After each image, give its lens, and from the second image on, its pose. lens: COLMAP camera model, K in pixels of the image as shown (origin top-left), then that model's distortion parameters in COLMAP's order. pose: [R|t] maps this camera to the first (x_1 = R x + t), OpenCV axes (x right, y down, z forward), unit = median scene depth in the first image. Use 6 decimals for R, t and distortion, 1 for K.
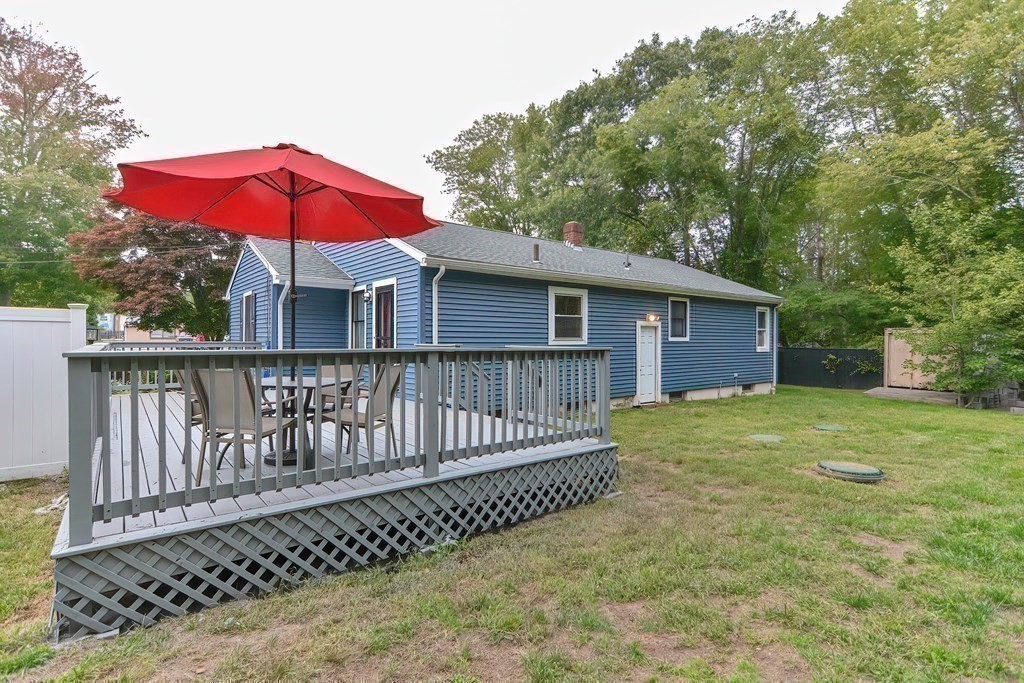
lens RADIAL K [[500.0, 0, 508.8], [0, 500.0, 338.0], [0, 0, 1]] dist [0.009718, -0.005668]
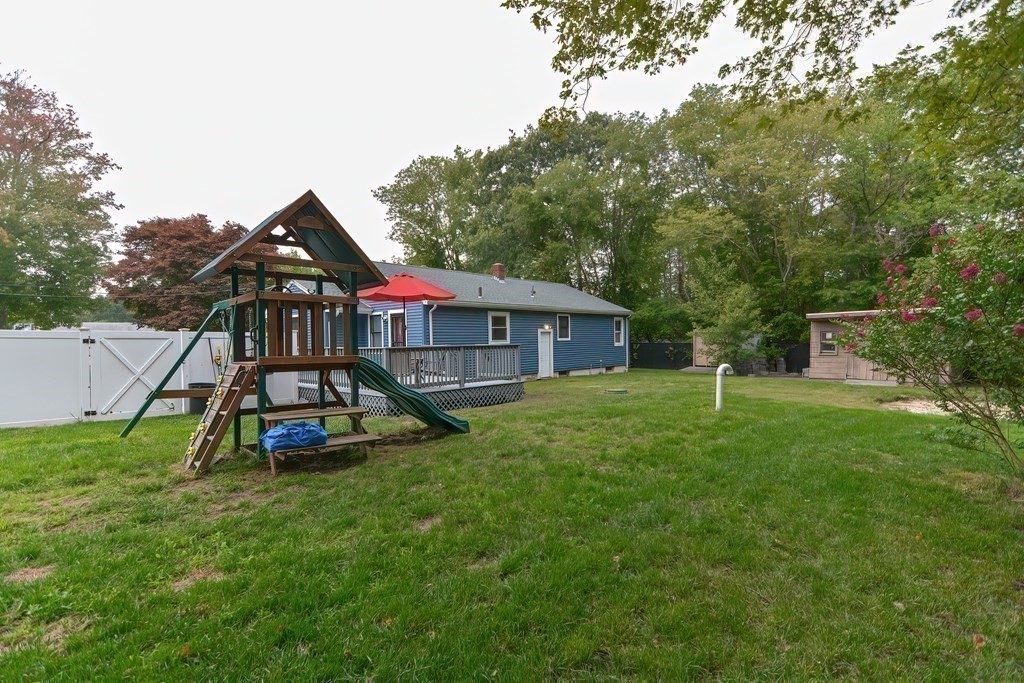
lens RADIAL K [[500.0, 0, 509.7], [0, 500.0, 352.8], [0, 0, 1]] dist [0.009718, -0.005668]
pose [[0.986707, -0.024778, 0.160609, -0.090753], [0.020392, 0.999374, 0.028903, -0.003733], [-0.161225, -0.025244, 0.986595, -0.526721]]
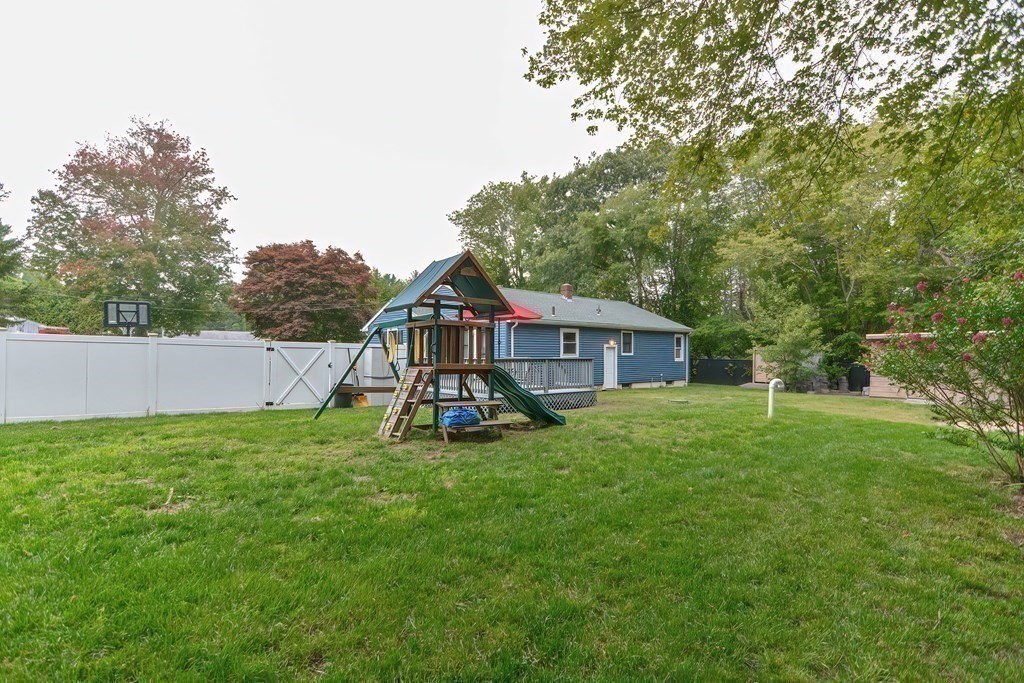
lens RADIAL K [[500.0, 0, 505.6], [0, 500.0, 350.9], [0, 0, 1]] dist [0.009718, -0.005668]
pose [[0.998771, -0.001003, 0.049559, -0.161880], [0.001067, 0.999999, -0.001249, -0.006570], [-0.049558, 0.001300, 0.998770, -0.674100]]
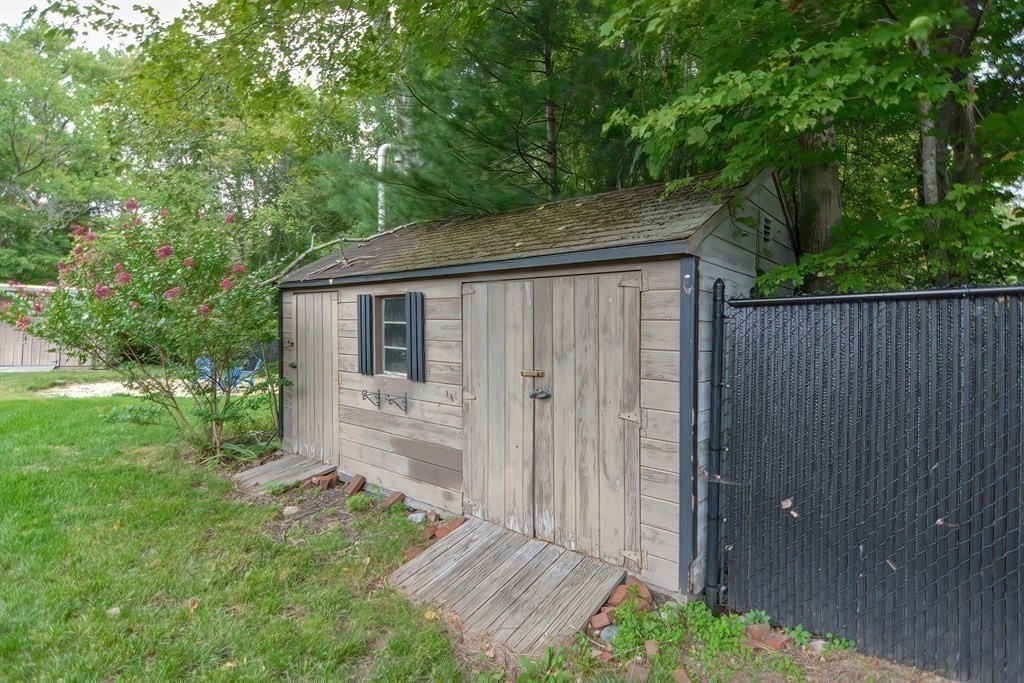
lens RADIAL K [[500.0, 0, 515.9], [0, 500.0, 335.5], [0, 0, 1]] dist [0.009718, -0.005668]
pose [[-0.003927, -0.020774, 0.999776, -0.084041], [-0.029017, 0.999366, 0.020652, 0.000629], [-0.999571, -0.028930, -0.004528, -0.495630]]
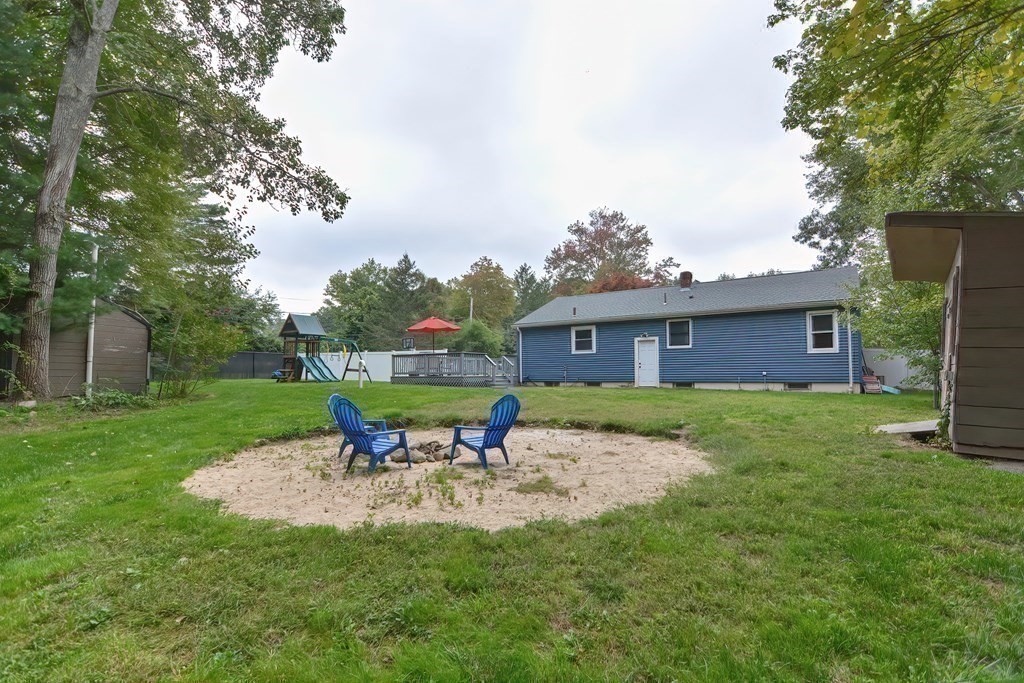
lens RADIAL K [[500.0, 0, 506.6], [0, 500.0, 342.1], [0, 0, 1]] dist [0.009718, -0.005668]
pose [[0.267295, -0.059134, -0.961799, 1.428340], [0.018032, 0.998247, -0.056363, 0.055087], [0.963446, -0.002277, 0.267893, 0.086286]]
